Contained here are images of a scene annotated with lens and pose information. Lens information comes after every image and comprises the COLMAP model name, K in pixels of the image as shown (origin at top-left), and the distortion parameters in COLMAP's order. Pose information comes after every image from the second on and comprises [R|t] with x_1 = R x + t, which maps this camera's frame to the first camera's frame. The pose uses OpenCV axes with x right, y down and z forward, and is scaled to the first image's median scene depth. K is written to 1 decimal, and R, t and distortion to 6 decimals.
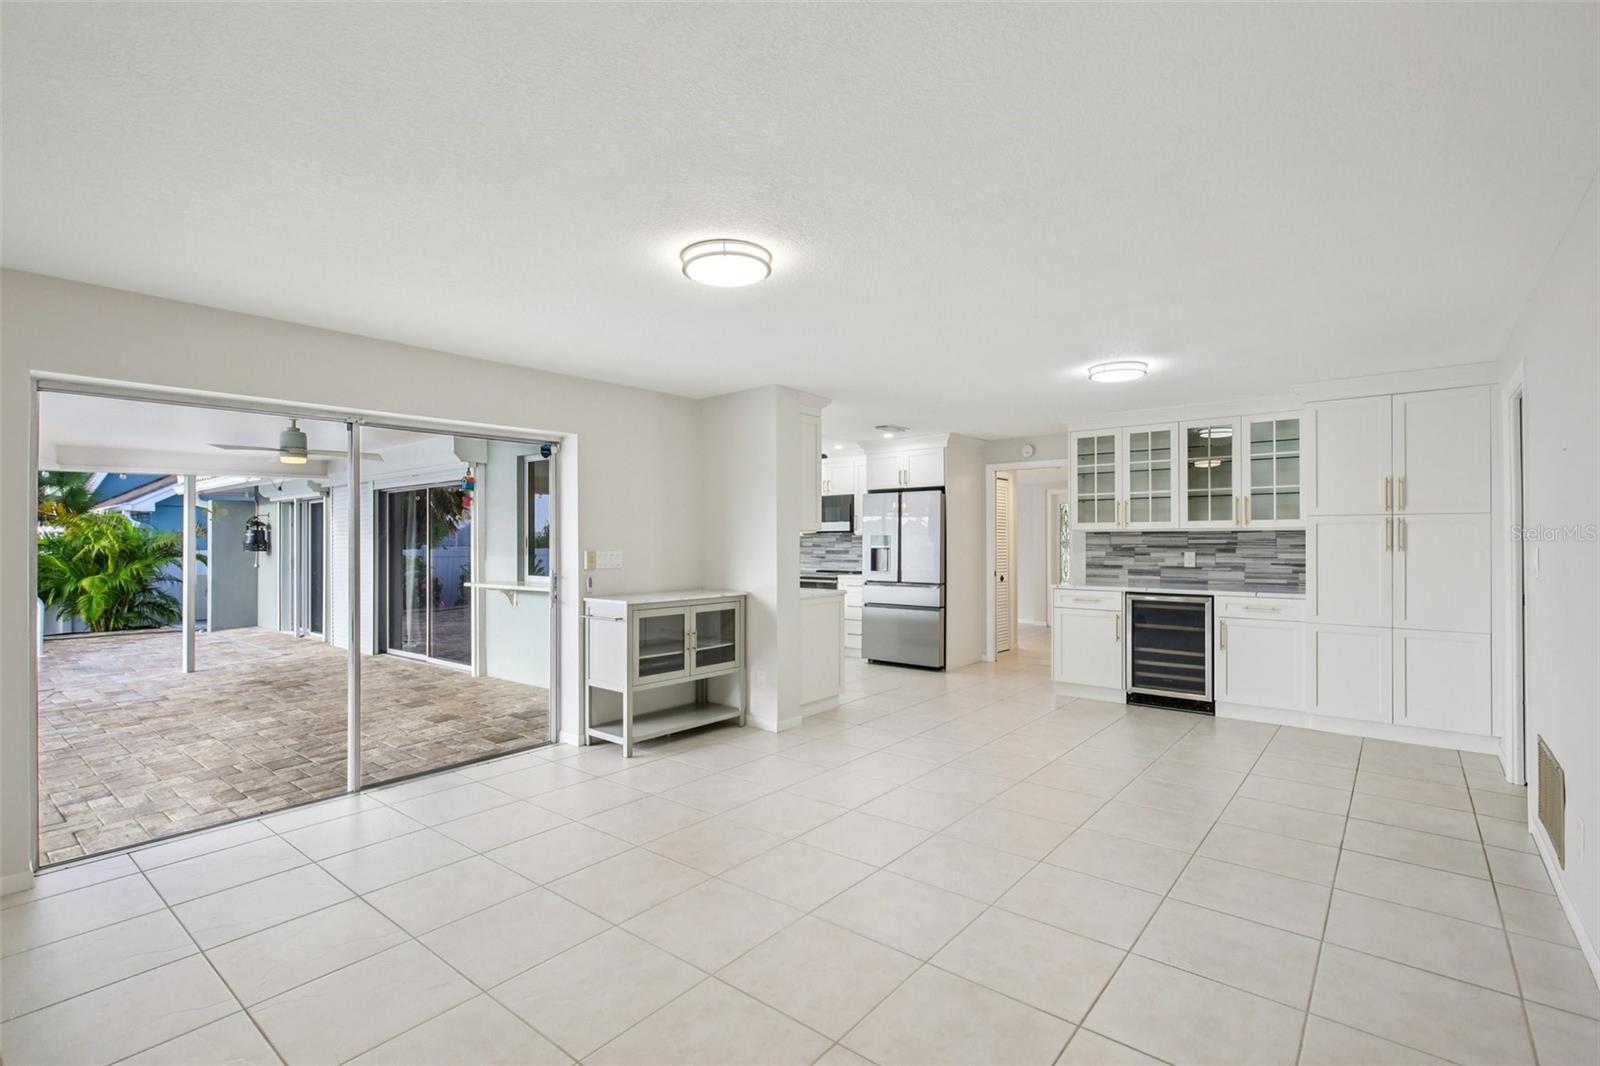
lens RADIAL K [[738.1, 0, 800.0], [0, 738.1, 533.0], [0, 0, 1]] dist [0.000198, 0.000012]
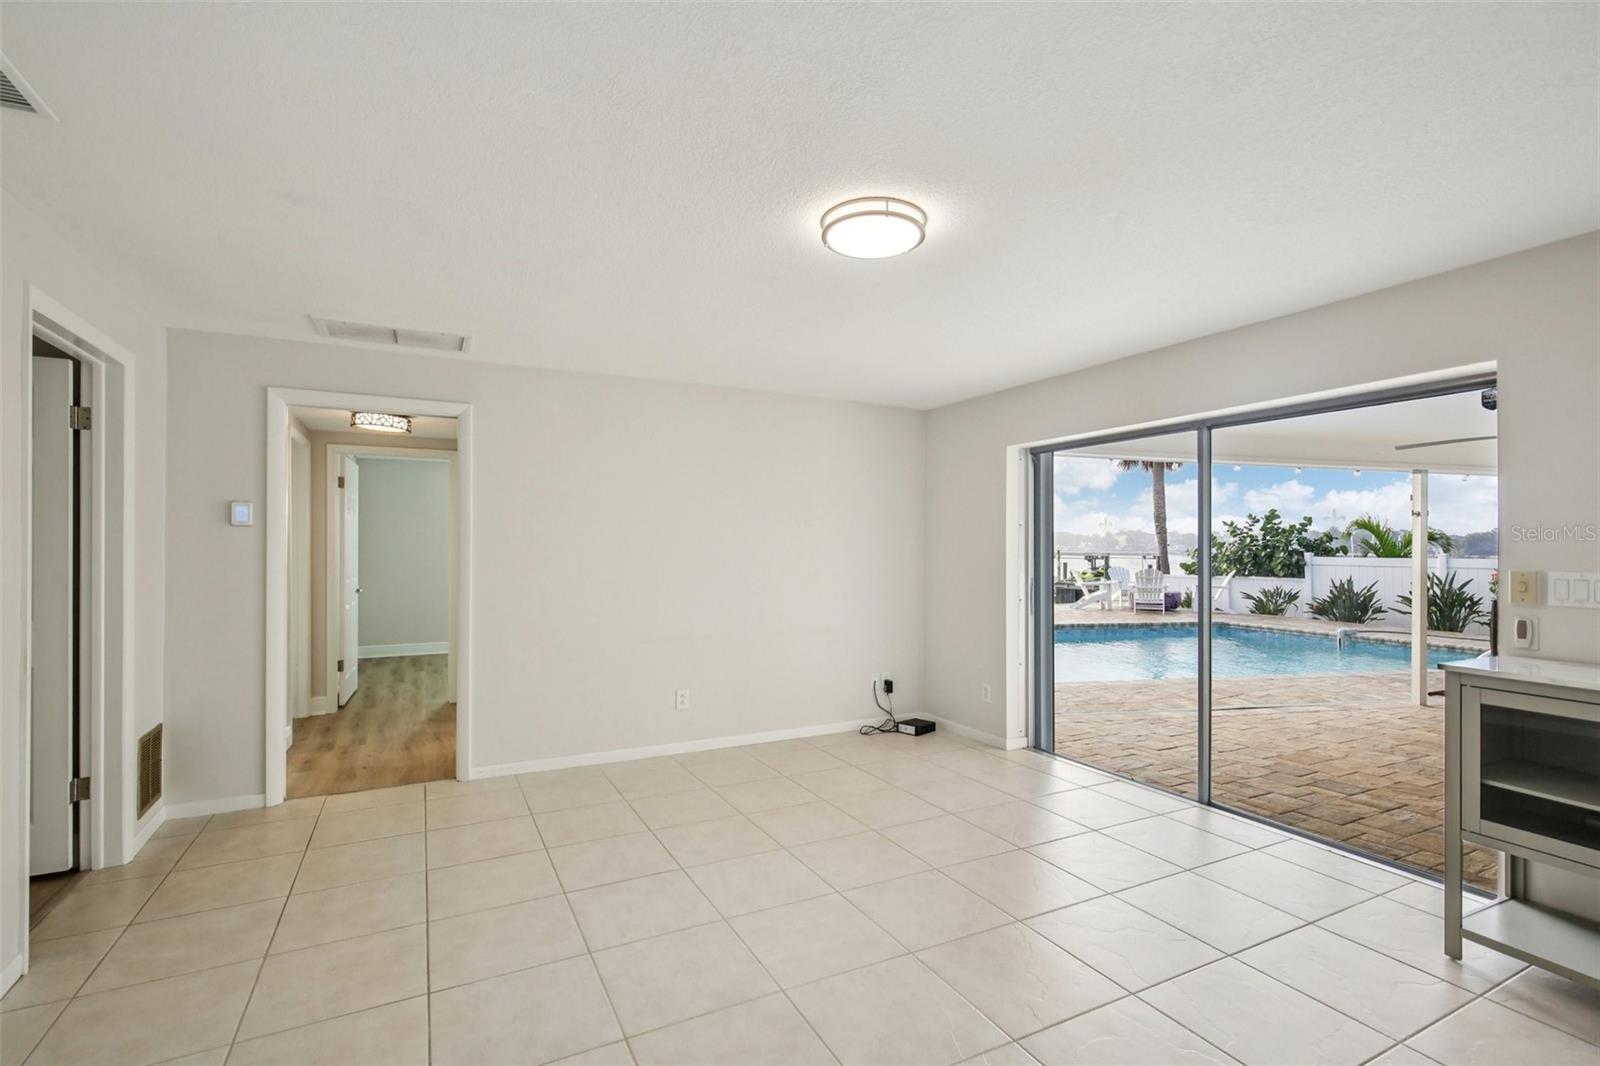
lens RADIAL K [[767.1, 0, 803.1], [0, 767.1, 523.9], [0, 0, 1]] dist [-0.004006, -0.000245]
pose [[-0.411089, -0.018952, -0.911398, 0.166340], [0.007155, 0.999686, -0.024014, -0.000108], [0.911567, -0.016393, -0.410824, 0.283116]]
